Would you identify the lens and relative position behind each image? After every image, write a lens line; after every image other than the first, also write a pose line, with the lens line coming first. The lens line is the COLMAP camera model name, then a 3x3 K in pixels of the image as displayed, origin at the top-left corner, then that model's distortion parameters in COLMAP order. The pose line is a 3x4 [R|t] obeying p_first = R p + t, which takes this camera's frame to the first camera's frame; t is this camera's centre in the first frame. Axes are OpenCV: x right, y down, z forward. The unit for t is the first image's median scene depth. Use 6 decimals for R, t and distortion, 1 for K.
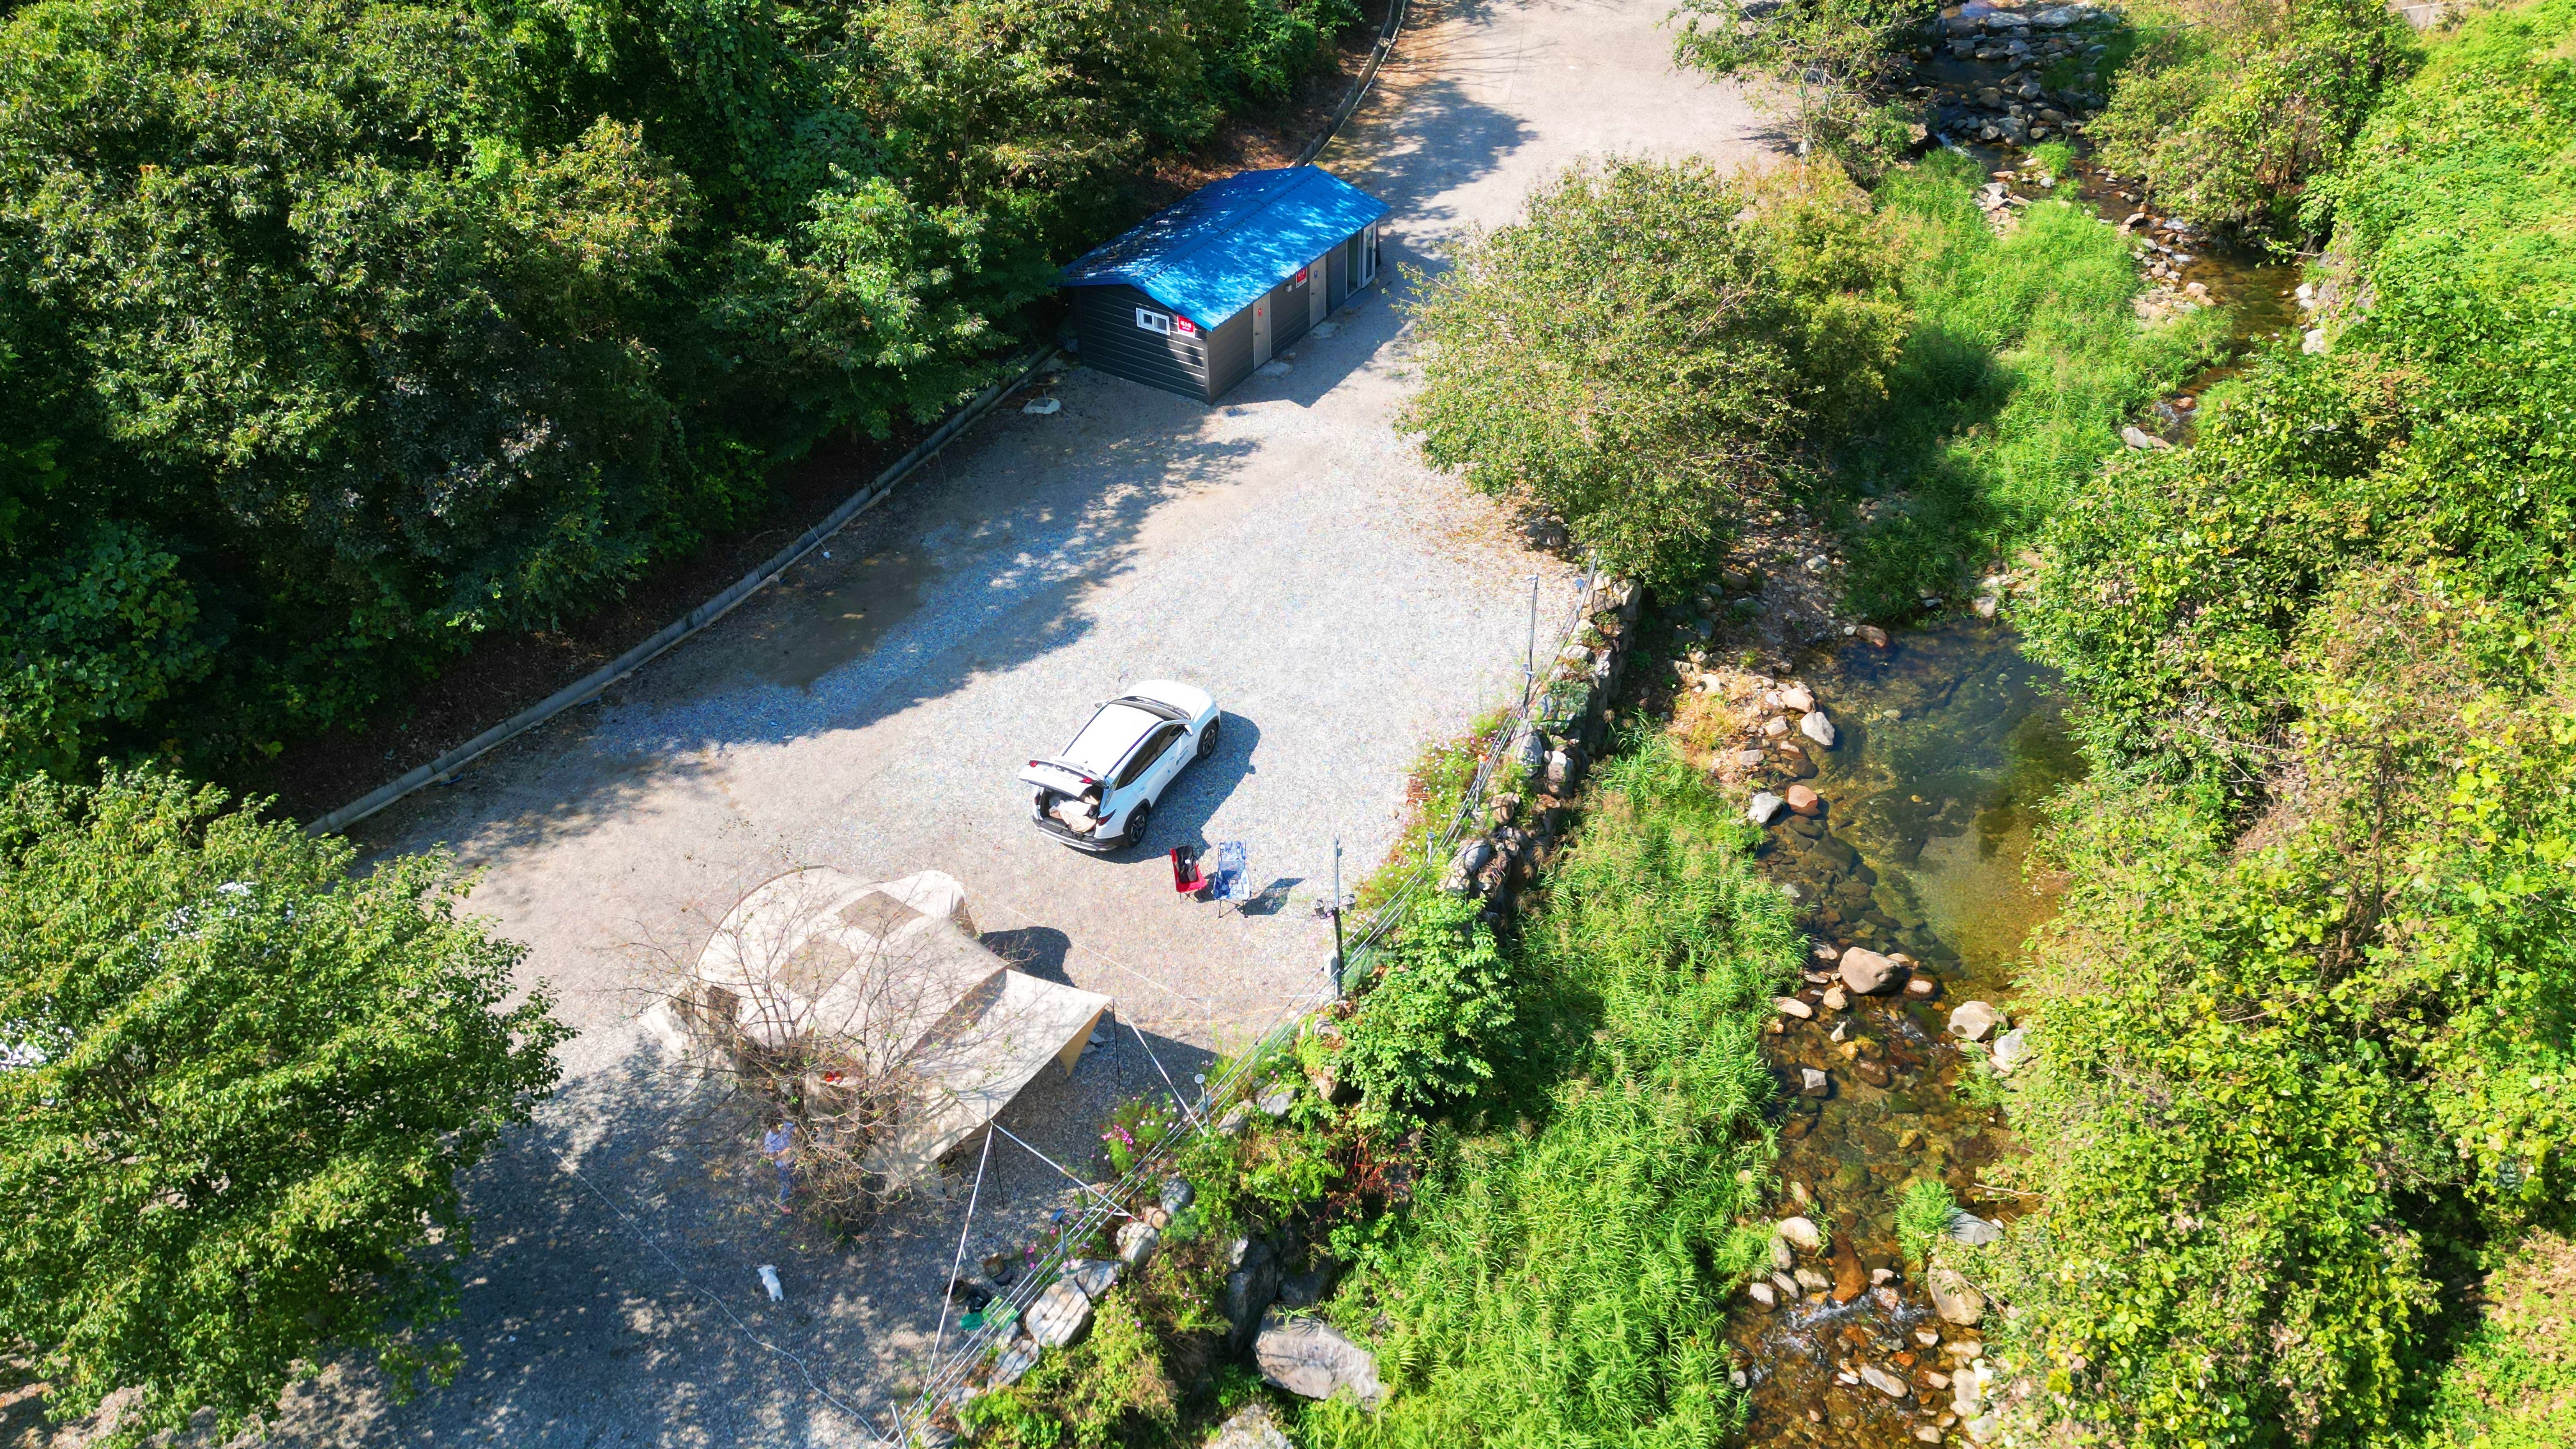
lens RADIAL K [[1800.8, 0, 1281.5], [0, 1800.8, 716.3], [0, 0, 1]] dist [0.053685, -0.046937]
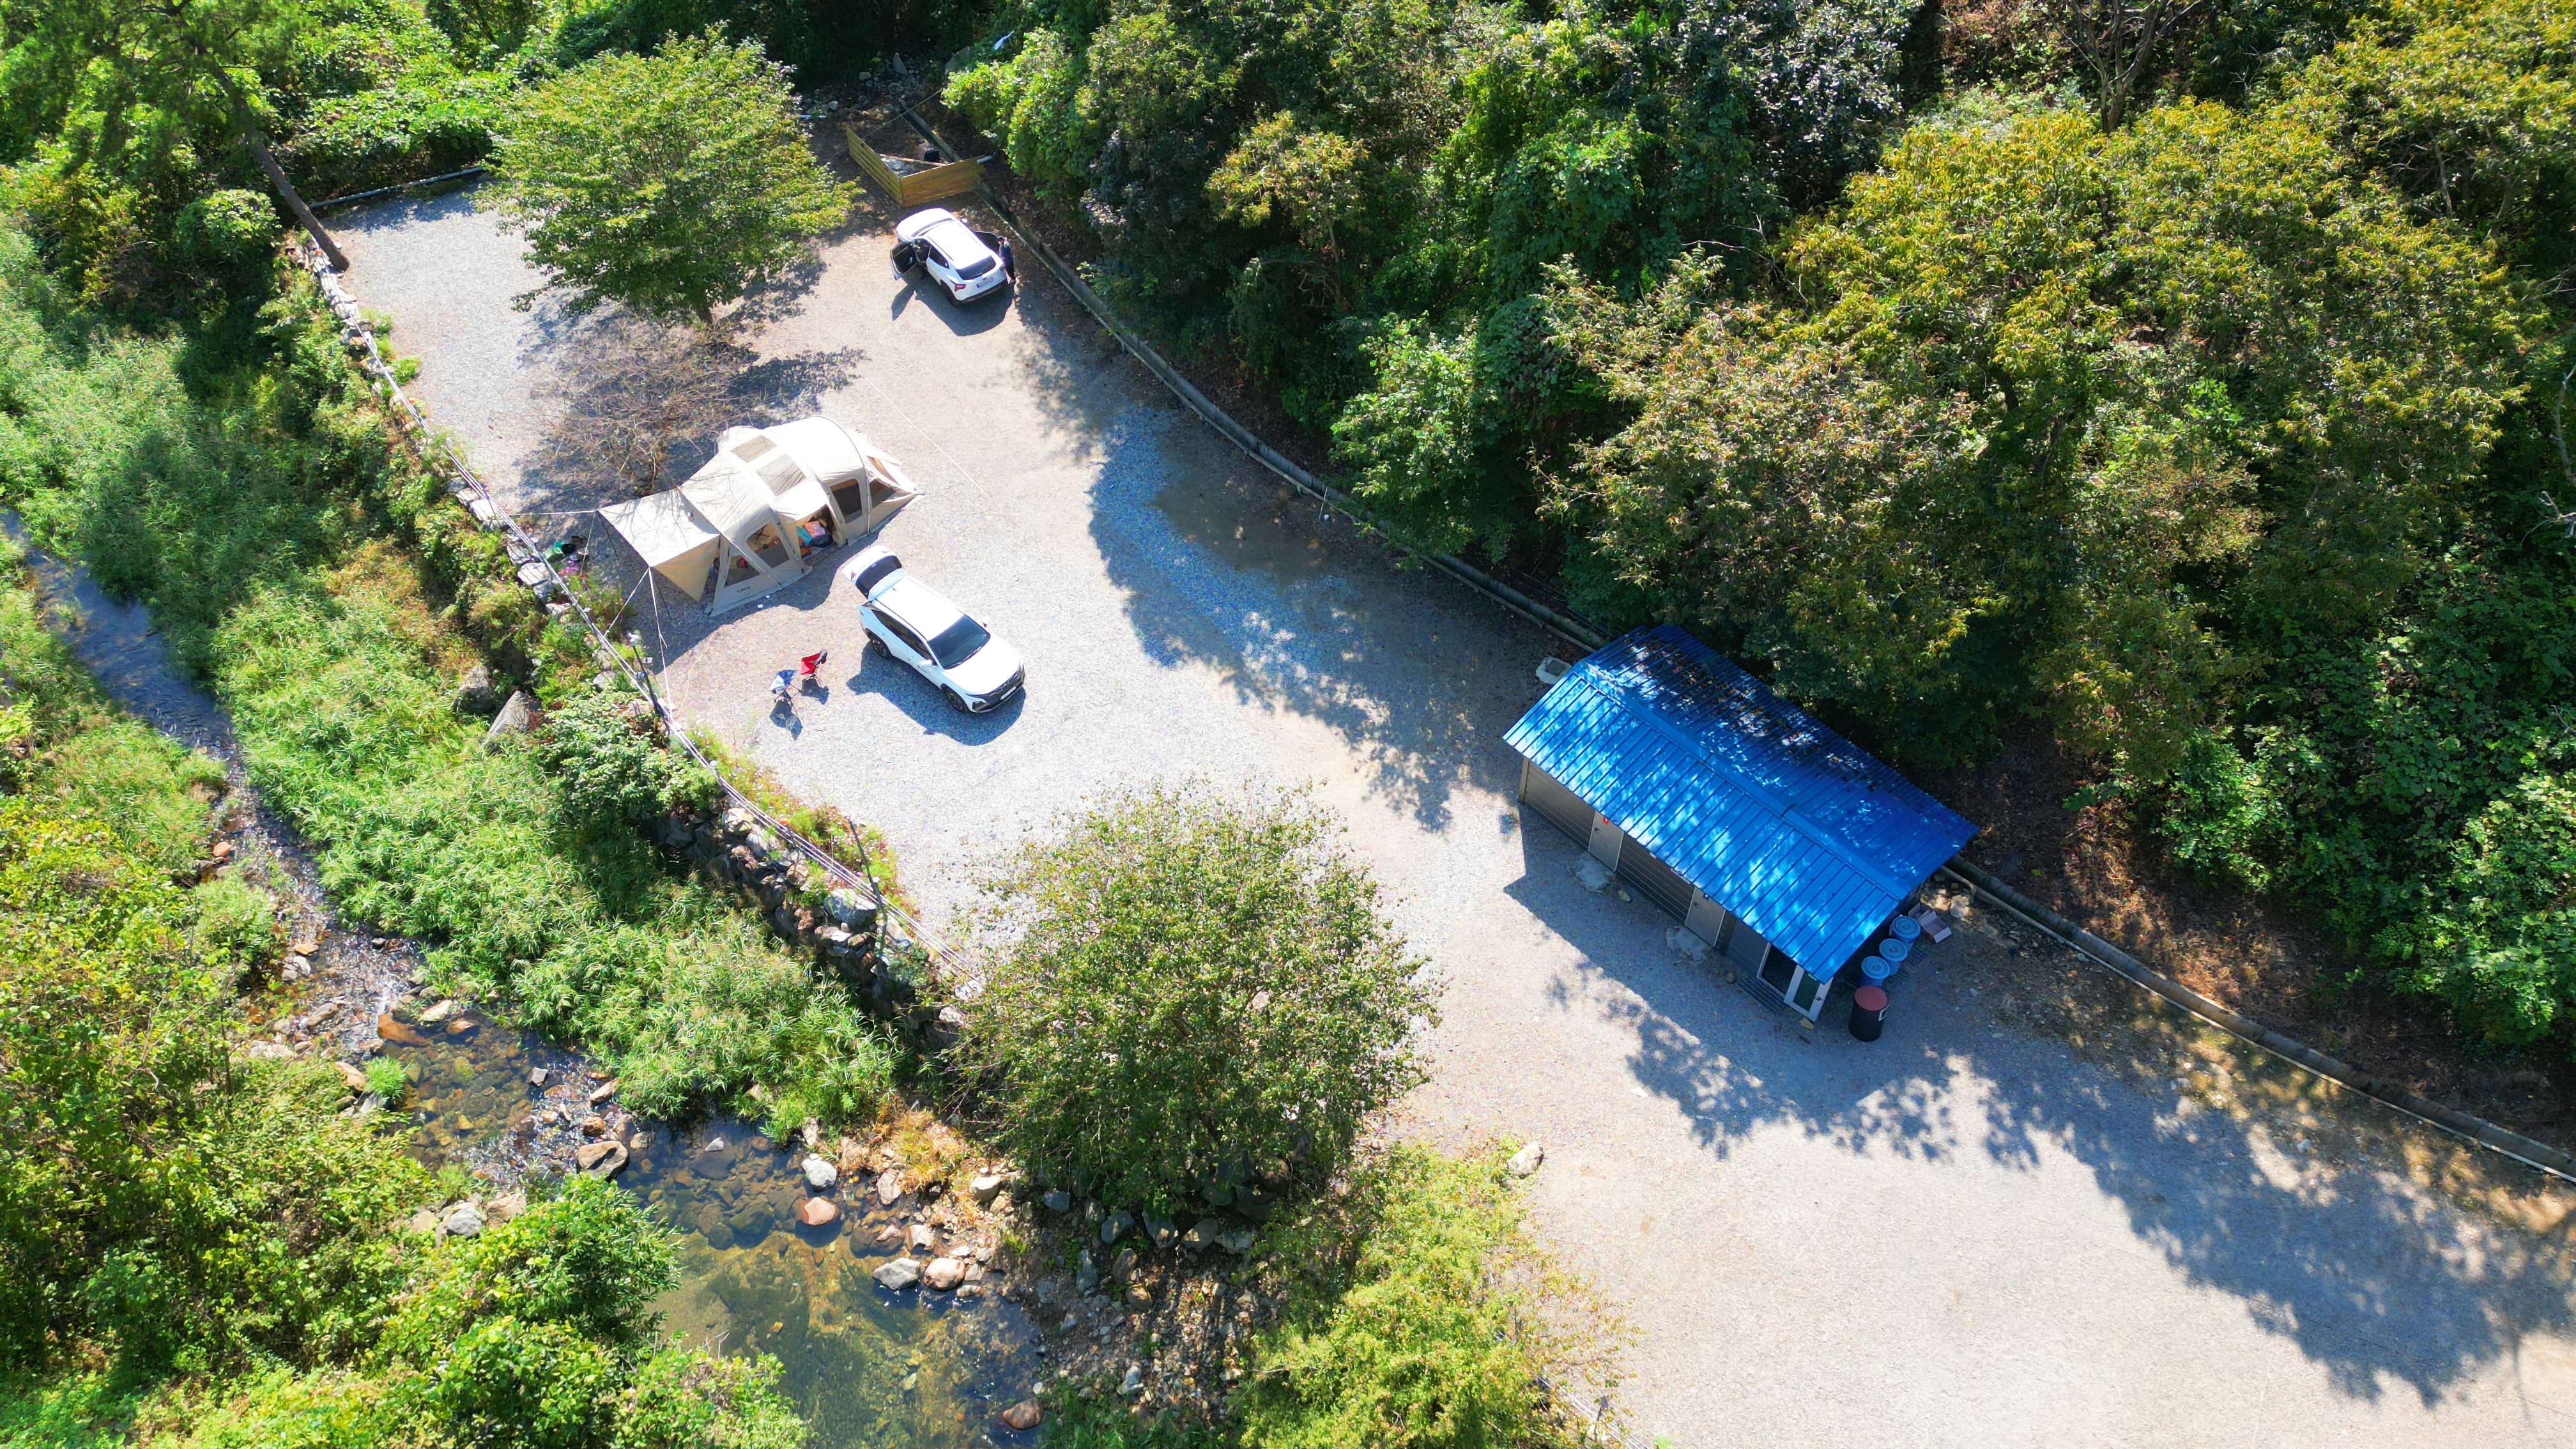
lens RADIAL K [[1800.8, 0, 1307.1], [0, 1800.8, 719.1], [0, 0, 1]] dist [0.053685, -0.046937]
pose [[-0.244283, 0.750445, -0.614132, 0.669229], [-0.588241, 0.388804, 0.709087, -0.998468], [0.770908, 0.534475, 0.346464, 0.736855]]
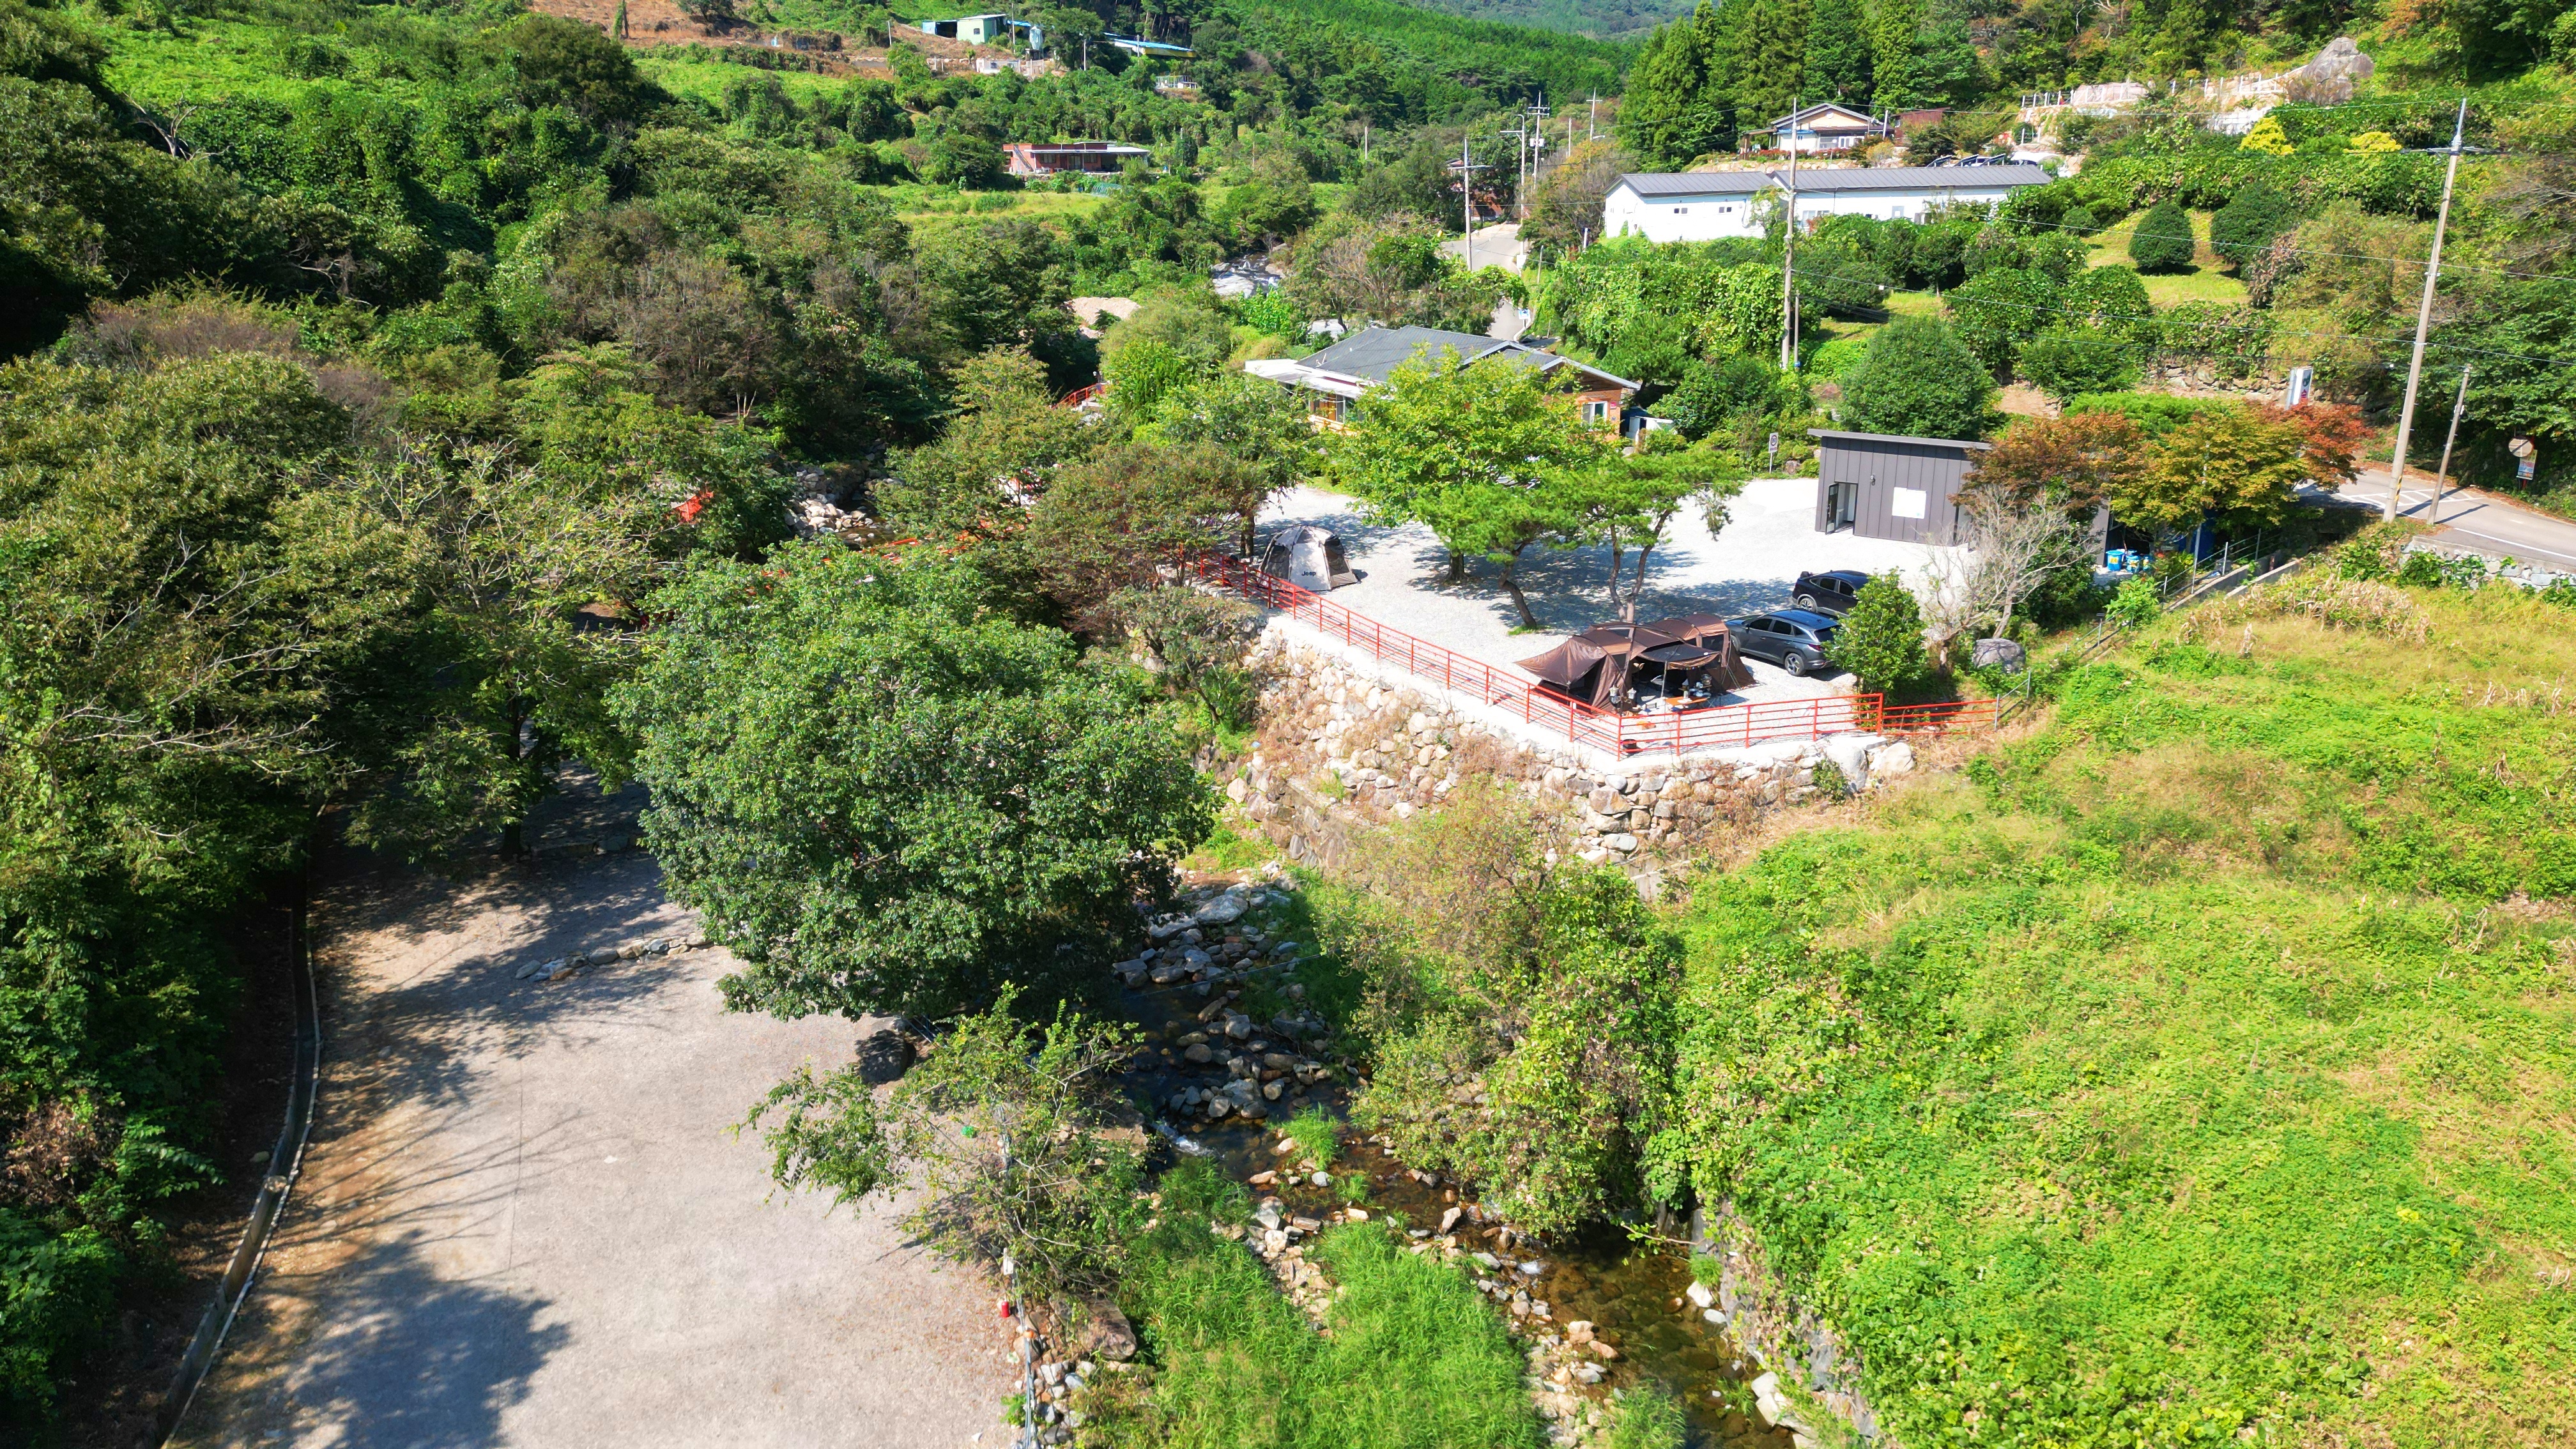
lens RADIAL K [[1800.8, 0, 1303.2], [0, 1800.8, 703.4], [0, 0, 1]] dist [0.053685, -0.046937]
pose [[0.864112, -0.135446, 0.484732, 0.143391], [0.306075, 0.905966, -0.292478, -0.422461], [-0.399536, 0.401098, 0.824313, 0.536062]]
